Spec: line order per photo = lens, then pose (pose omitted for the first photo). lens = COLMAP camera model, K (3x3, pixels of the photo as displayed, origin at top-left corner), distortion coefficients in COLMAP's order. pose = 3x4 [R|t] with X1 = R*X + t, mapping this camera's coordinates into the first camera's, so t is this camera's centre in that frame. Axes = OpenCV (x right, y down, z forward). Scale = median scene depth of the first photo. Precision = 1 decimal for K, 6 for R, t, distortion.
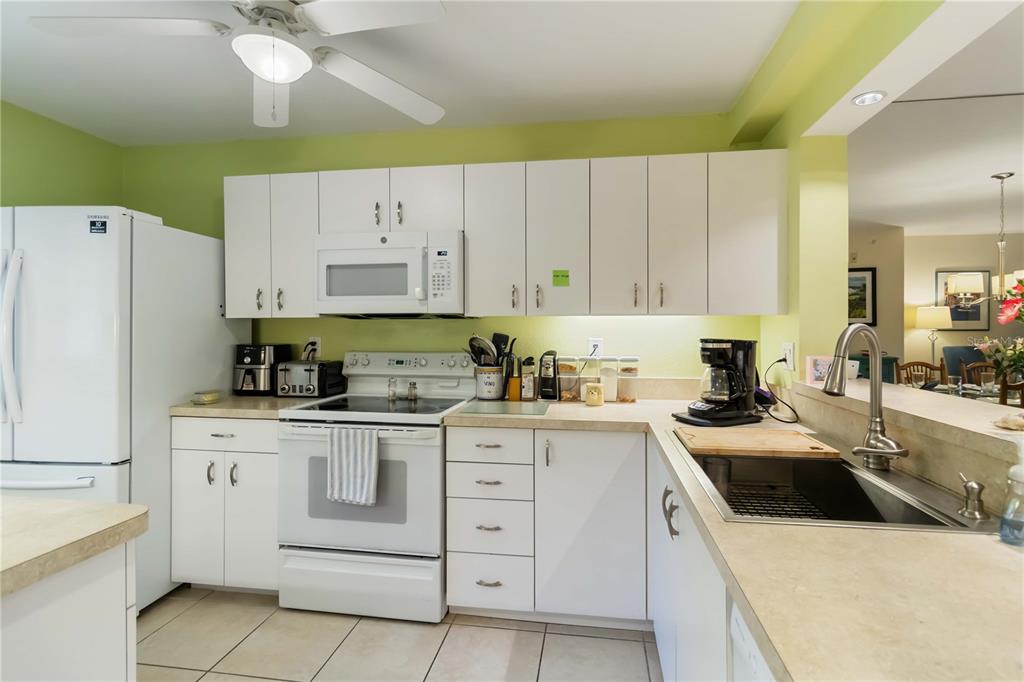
lens RADIAL K [[479.4, 0, 526.9], [0, 479.4, 329.0], [0, 0, 1]] dist [0.000305, 0.000148]
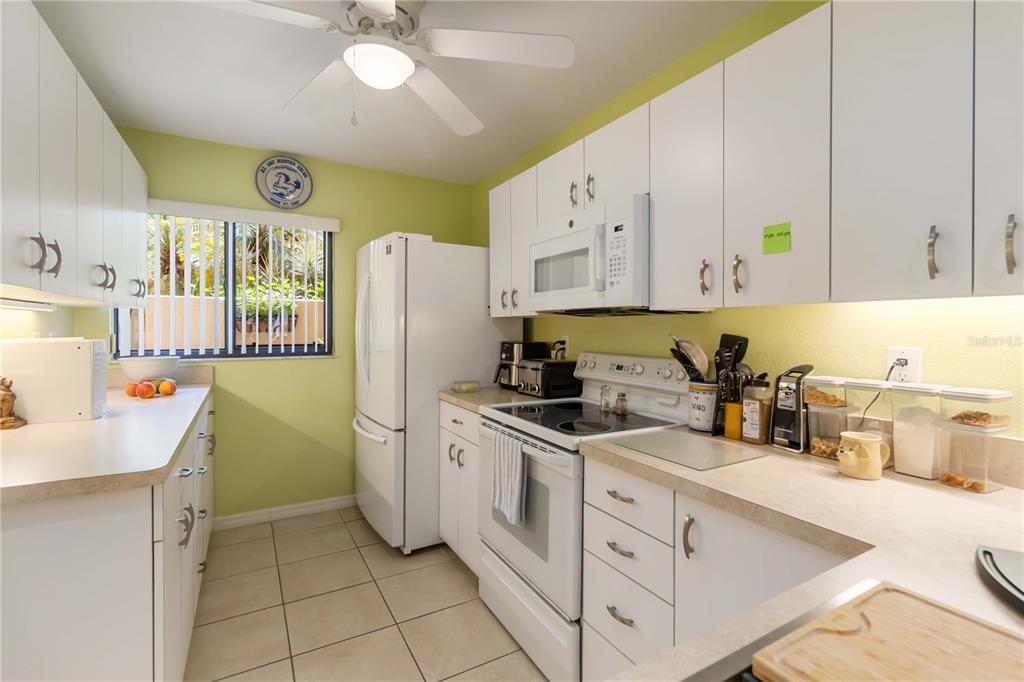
lens RADIAL K [[479.4, 0, 526.9], [0, 479.4, 329.0], [0, 0, 1]] dist [0.000305, 0.000148]
pose [[0.622162, 0.004700, -0.782875, 0.308932], [-0.005194, 0.999985, 0.001876, 0.001804], [0.782871, 0.002900, 0.622177, 0.383147]]
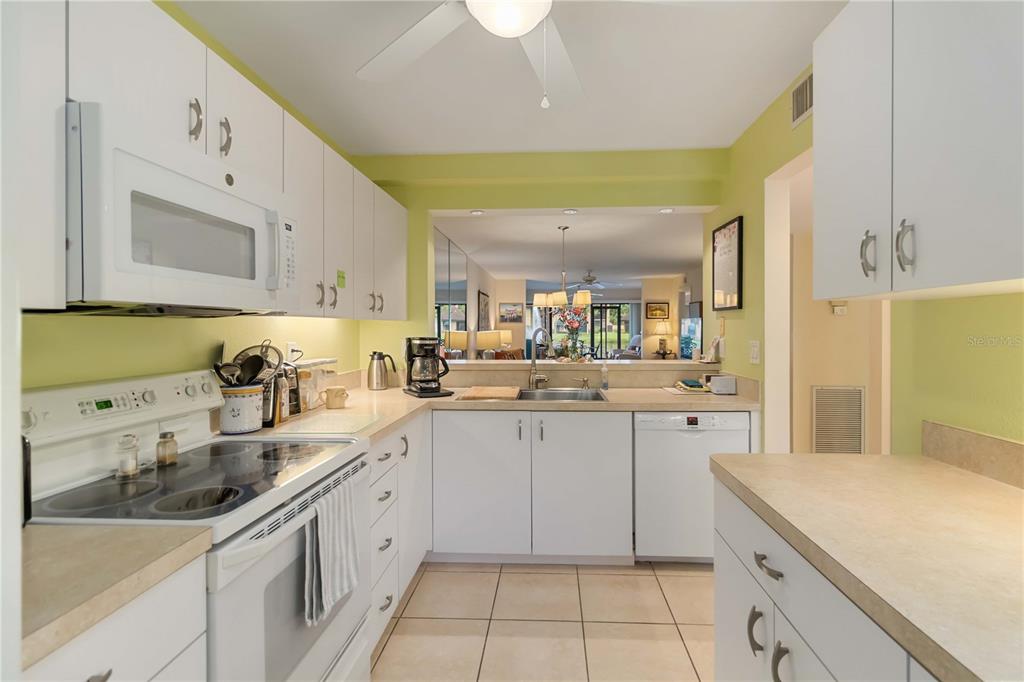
lens RADIAL K [[479.4, 0, 526.9], [0, 479.4, 329.0], [0, 0, 1]] dist [0.000305, 0.000148]
pose [[-0.087469, -0.004134, 0.996159, -0.850939], [0.004217, 0.999981, 0.004520, -0.008371], [-0.996158, 0.004596, -0.087450, 0.661980]]
